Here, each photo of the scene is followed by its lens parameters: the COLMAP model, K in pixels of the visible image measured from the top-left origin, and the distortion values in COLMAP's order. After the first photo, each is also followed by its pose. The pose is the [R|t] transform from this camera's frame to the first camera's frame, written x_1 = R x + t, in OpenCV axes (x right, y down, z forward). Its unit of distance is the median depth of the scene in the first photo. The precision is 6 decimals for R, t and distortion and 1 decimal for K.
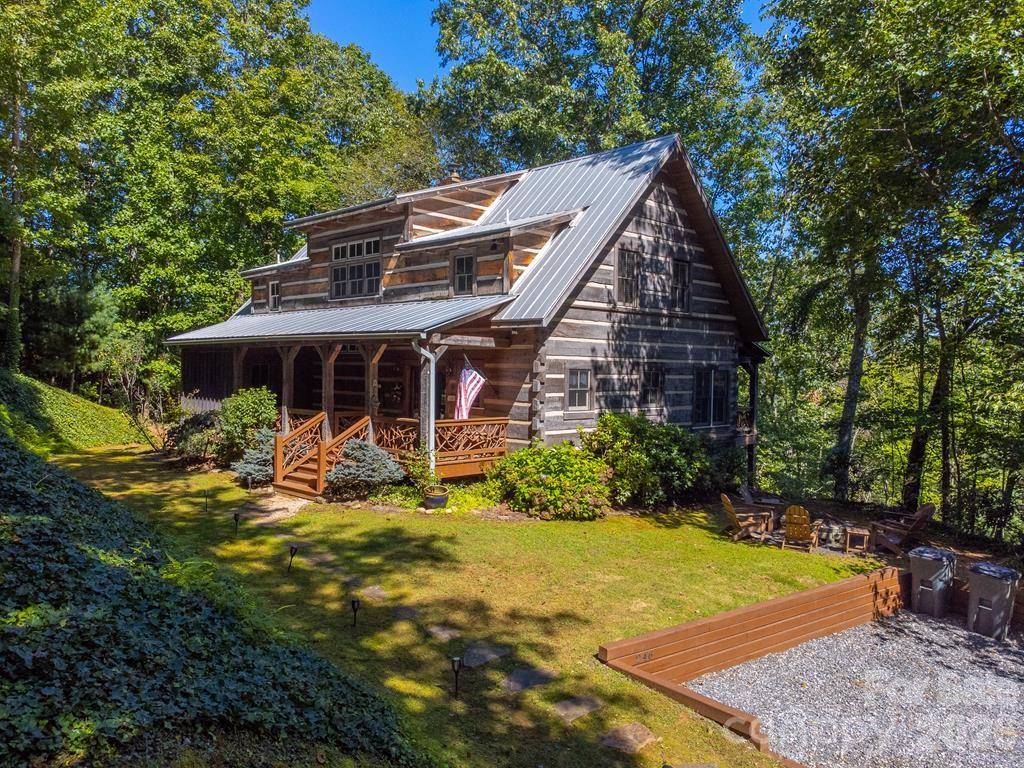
lens RADIAL K [[827.6, 0, 510.0], [0, 827.6, 382.4], [0, 0, 1]] dist [0.040310, -0.005433]
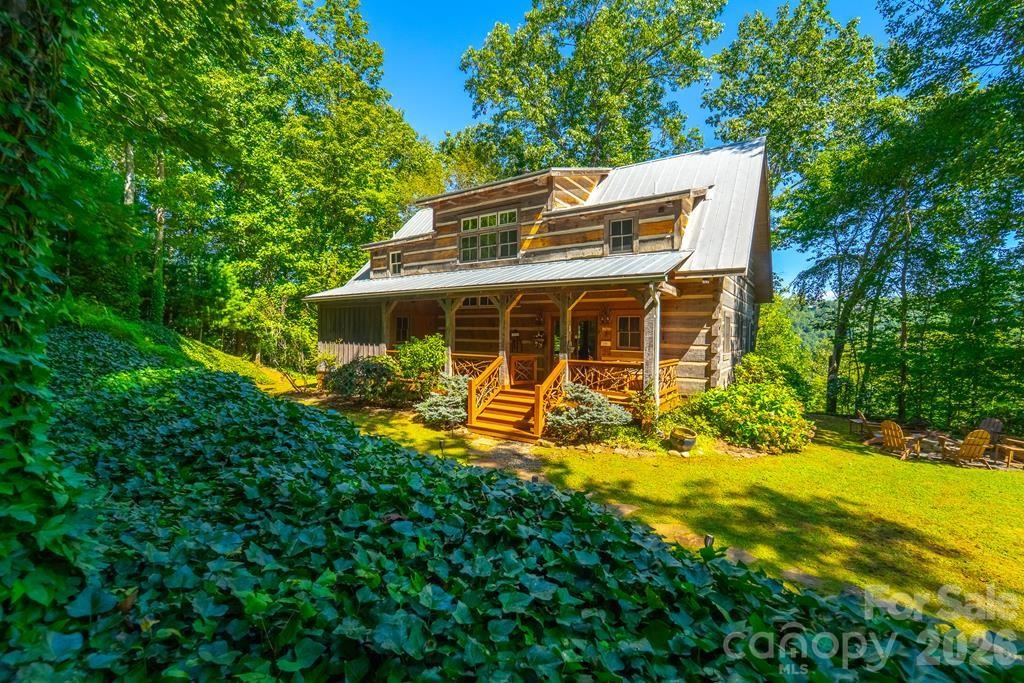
lens RADIAL K [[453.8, 0, 515.2], [0, 453.8, 338.4], [0, 0, 1]] dist [-0.009599, -0.000694]
pose [[0.979848, -0.004665, 0.199690, -0.316640], [0.005619, 0.999975, -0.004209, 0.014346], [-0.199666, 0.005246, 0.979850, 0.398477]]
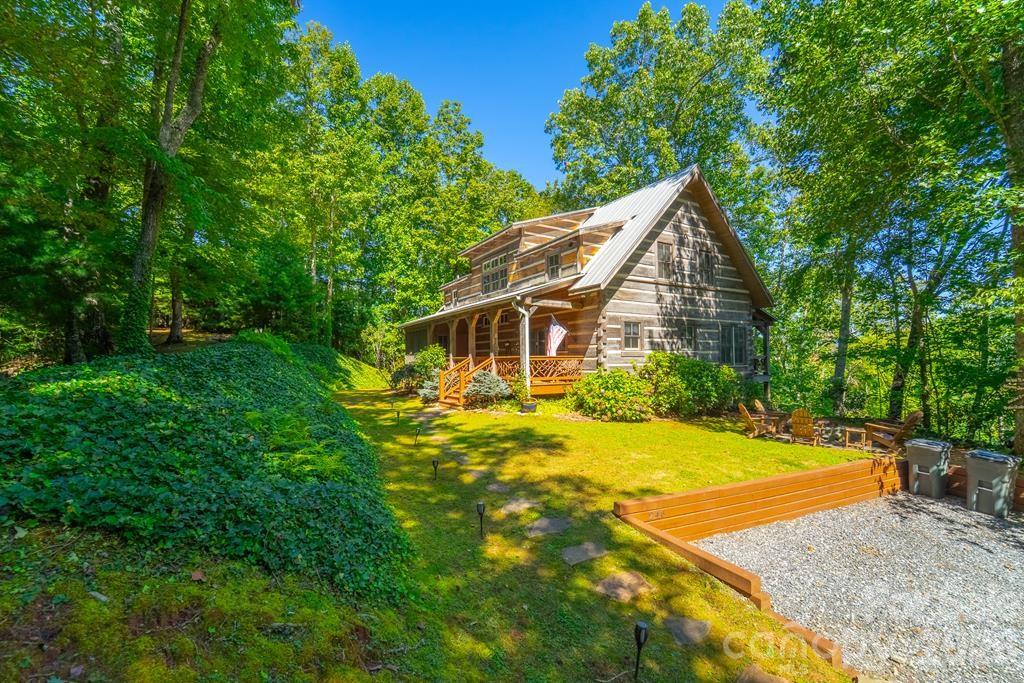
lens RADIAL K [[453.8, 0, 506.9], [0, 453.8, 343.9], [0, 0, 1]] dist [-0.009599, -0.000694]
pose [[0.969656, -0.031819, -0.242394, 0.058685], [0.018062, 0.998108, -0.058767, 0.061110], [0.243805, 0.052606, 0.968396, 0.158705]]
